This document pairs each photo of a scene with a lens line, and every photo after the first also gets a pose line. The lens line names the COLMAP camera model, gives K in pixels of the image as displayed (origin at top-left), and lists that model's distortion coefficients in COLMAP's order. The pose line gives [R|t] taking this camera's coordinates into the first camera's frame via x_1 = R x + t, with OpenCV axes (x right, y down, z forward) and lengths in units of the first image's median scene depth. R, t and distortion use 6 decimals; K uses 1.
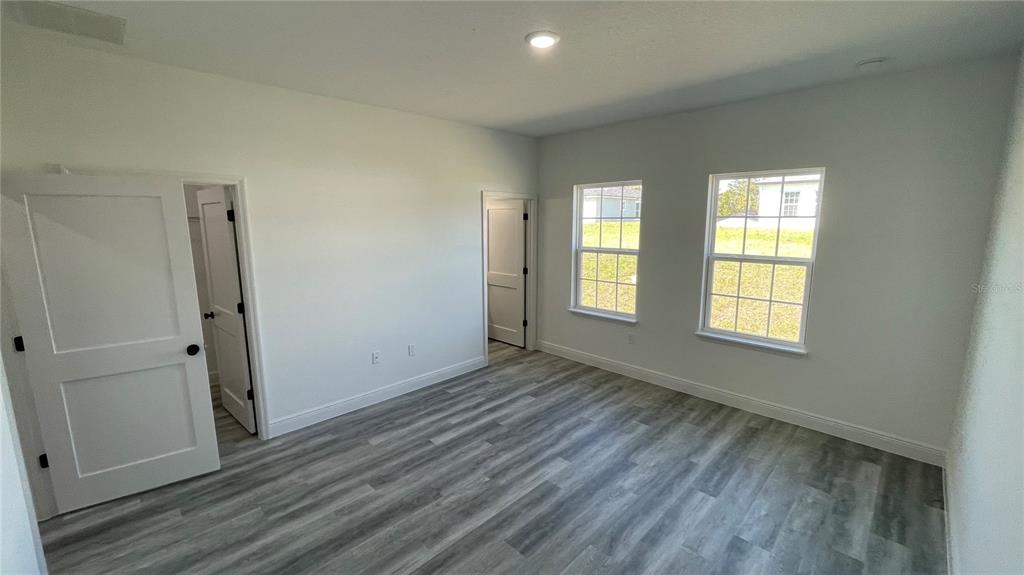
lens RADIAL K [[415.3, 0, 506.1], [0, 415.3, 286.0], [0, 0, 1]] dist [0.000298, 0.000082]
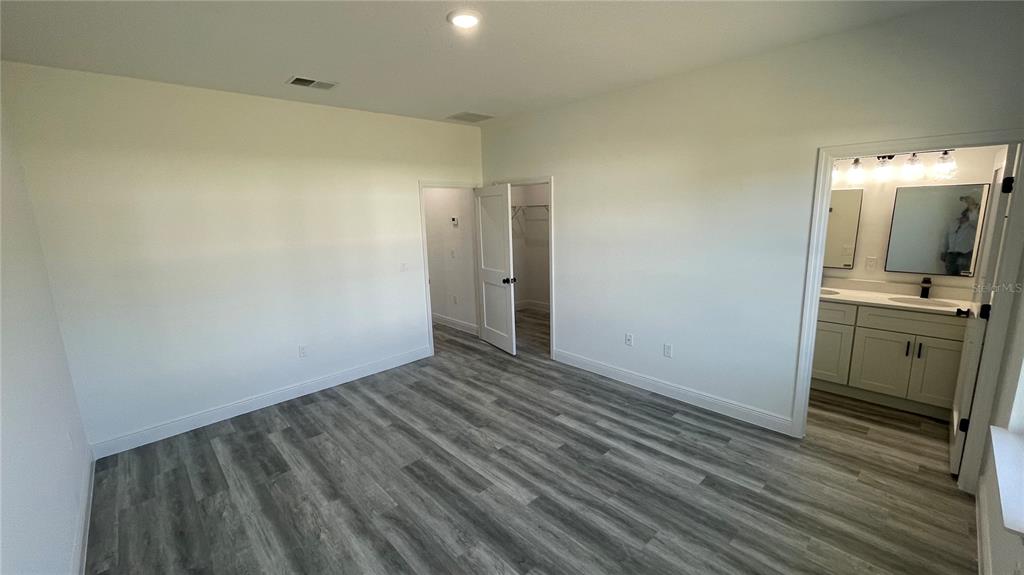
lens RADIAL K [[415.3, 0, 506.1], [0, 415.3, 286.0], [0, 0, 1]] dist [0.000298, 0.000082]
pose [[-0.027344, 0.190962, -0.981217, 0.810234], [-0.135241, 0.971852, 0.192908, -0.133619], [0.990435, 0.137976, -0.000748, 0.836840]]
